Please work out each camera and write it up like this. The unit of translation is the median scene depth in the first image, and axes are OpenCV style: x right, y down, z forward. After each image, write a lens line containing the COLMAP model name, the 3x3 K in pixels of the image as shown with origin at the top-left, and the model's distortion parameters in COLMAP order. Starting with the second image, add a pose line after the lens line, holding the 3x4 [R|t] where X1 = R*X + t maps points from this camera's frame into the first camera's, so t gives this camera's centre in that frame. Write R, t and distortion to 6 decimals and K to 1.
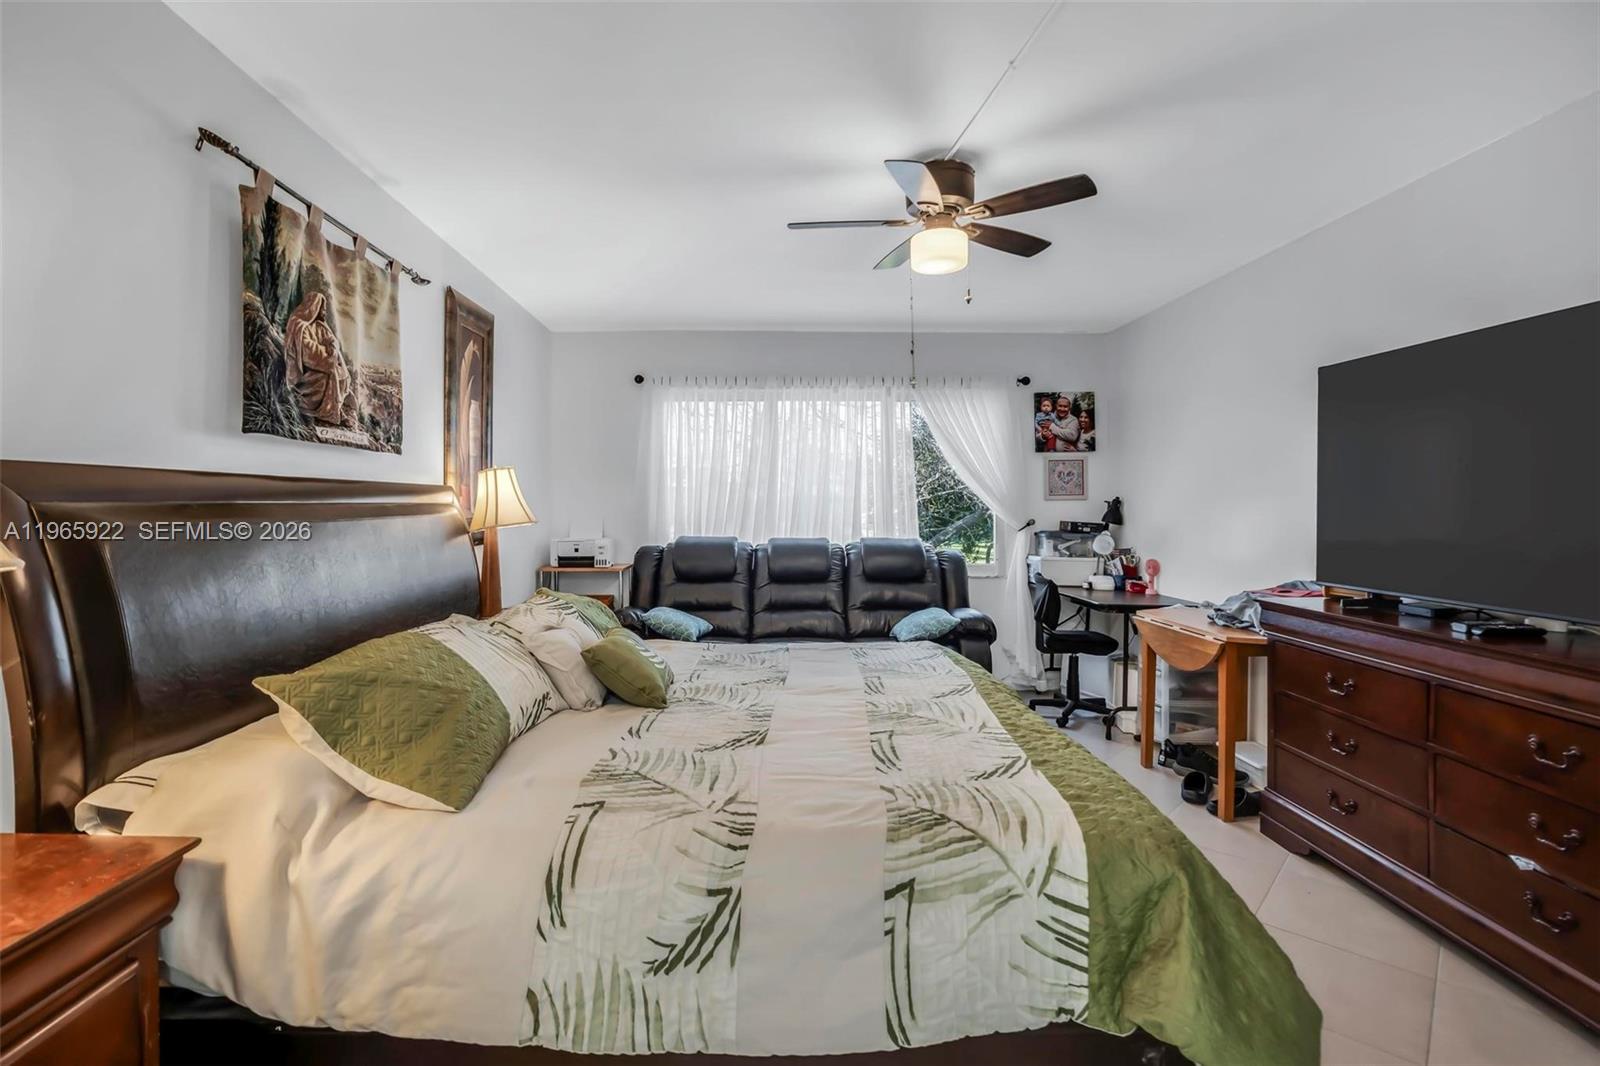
lens RADIAL K [[755.7, 0, 757.0], [0, 755.7, 503.3], [0, 0, 1]] dist [-0.015920, 0.000044]
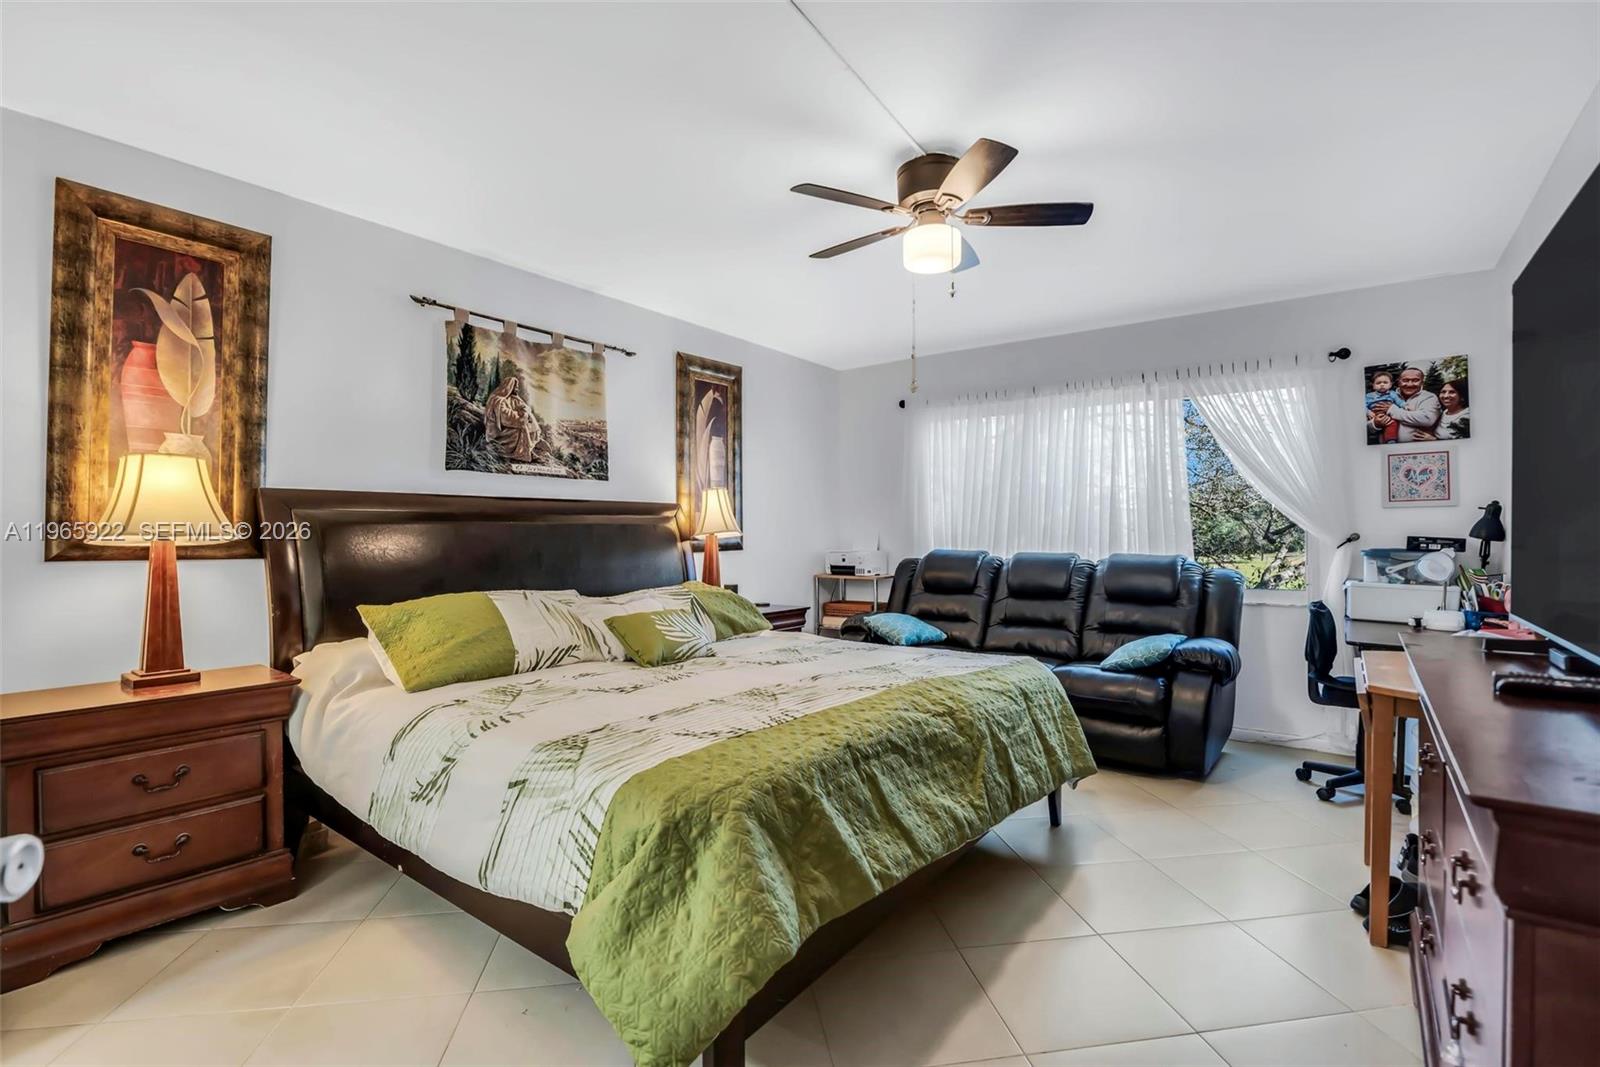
lens RADIAL K [[736.5, 0, 800.0], [0, 736.5, 533.5], [0, 0, 1]] dist [-0.016907, -0.000042]
pose [[0.796709, -0.000470, -0.604363, 0.530773], [0.003131, 0.999989, 0.003351, 0.025064], [0.604355, -0.004562, 0.796702, 0.102424]]
